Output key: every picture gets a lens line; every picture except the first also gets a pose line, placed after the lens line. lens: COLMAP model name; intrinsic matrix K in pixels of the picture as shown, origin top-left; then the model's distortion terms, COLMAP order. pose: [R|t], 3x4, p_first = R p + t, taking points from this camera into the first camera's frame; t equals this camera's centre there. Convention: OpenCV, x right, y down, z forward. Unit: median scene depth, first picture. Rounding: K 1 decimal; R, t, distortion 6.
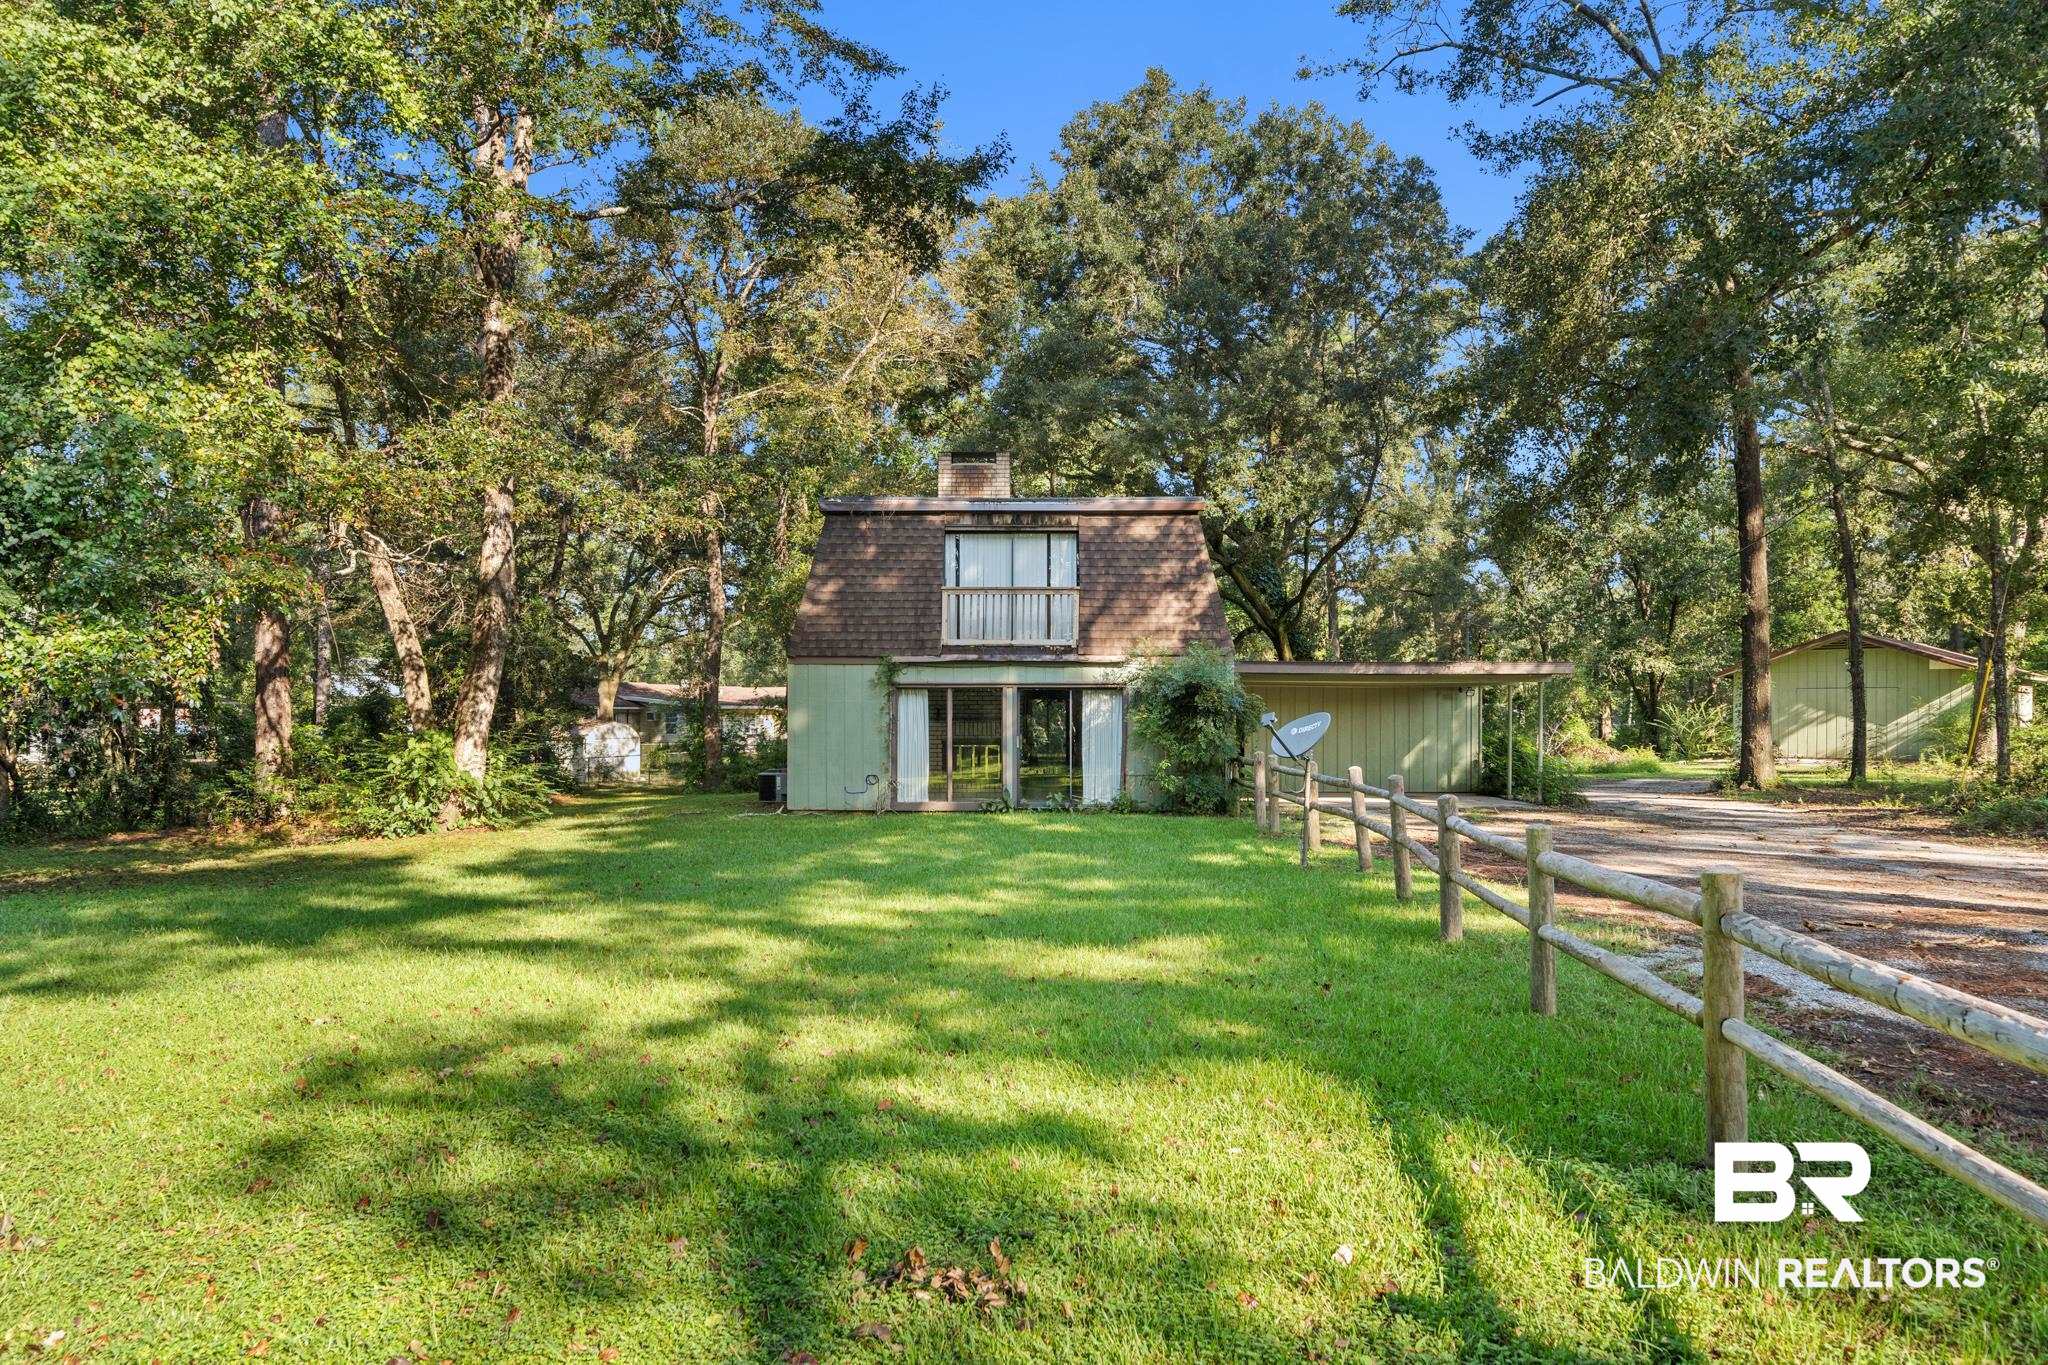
lens RADIAL K [[1354.9, 0, 1030.6], [0, 1354.9, 708.3], [0, 0, 1]] dist [-0.006689, 0.003144]
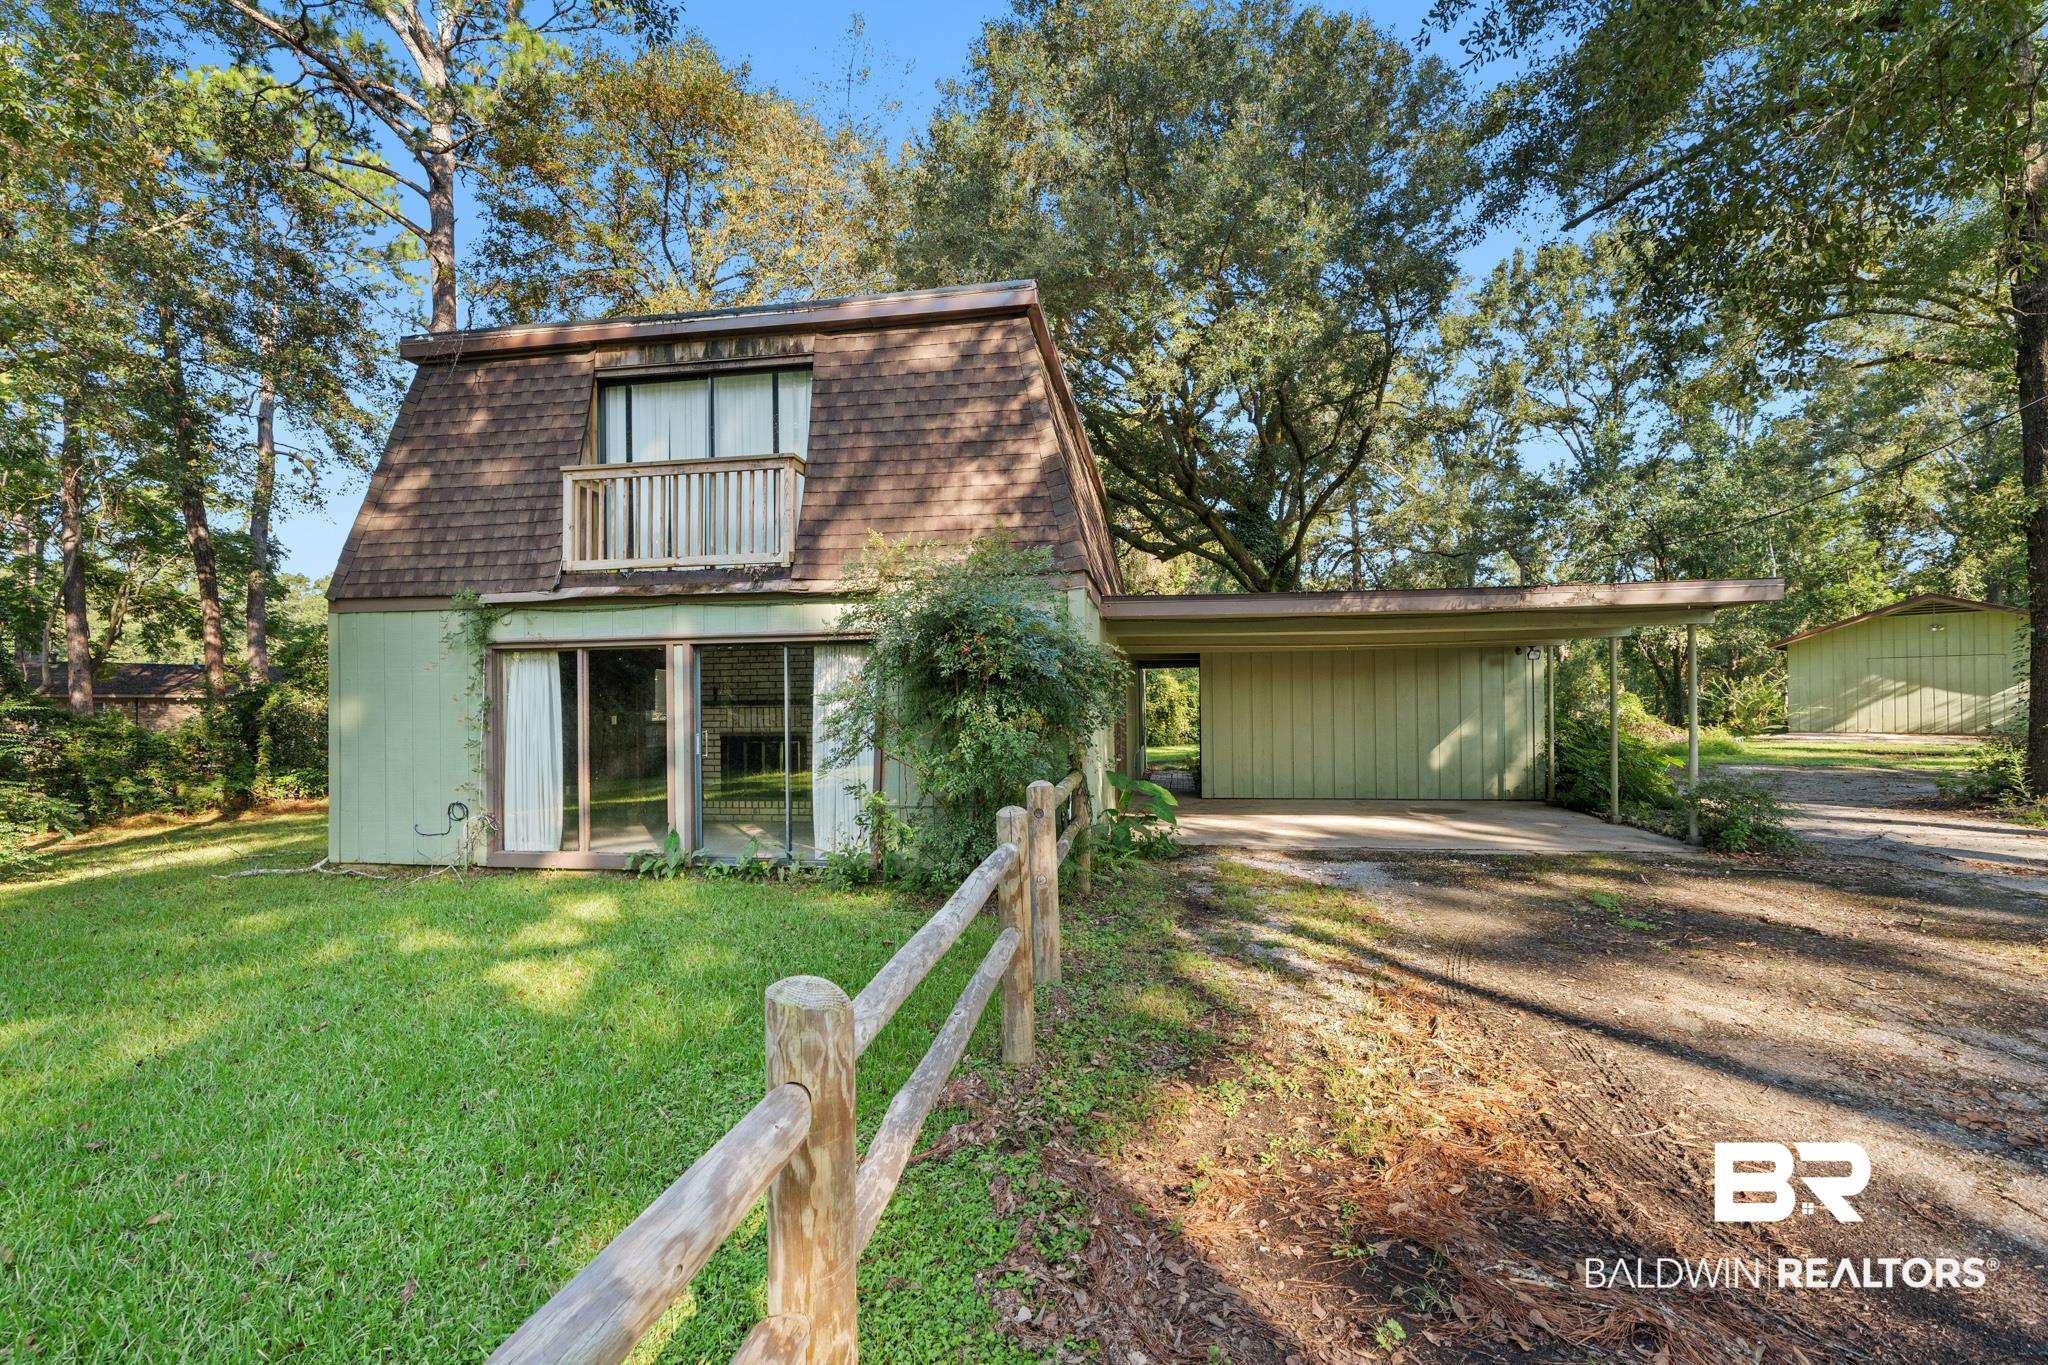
lens RADIAL K [[913.7, 0, 1015.8], [0, 913.7, 693.9], [0, 0, 1]] dist [0.000780, 0.000147]
pose [[0.988909, -0.013228, -0.147931, 0.169971], [0.013189, 0.999912, -0.001246, 0.006847], [0.147934, -0.000719, 0.988997, 0.639272]]
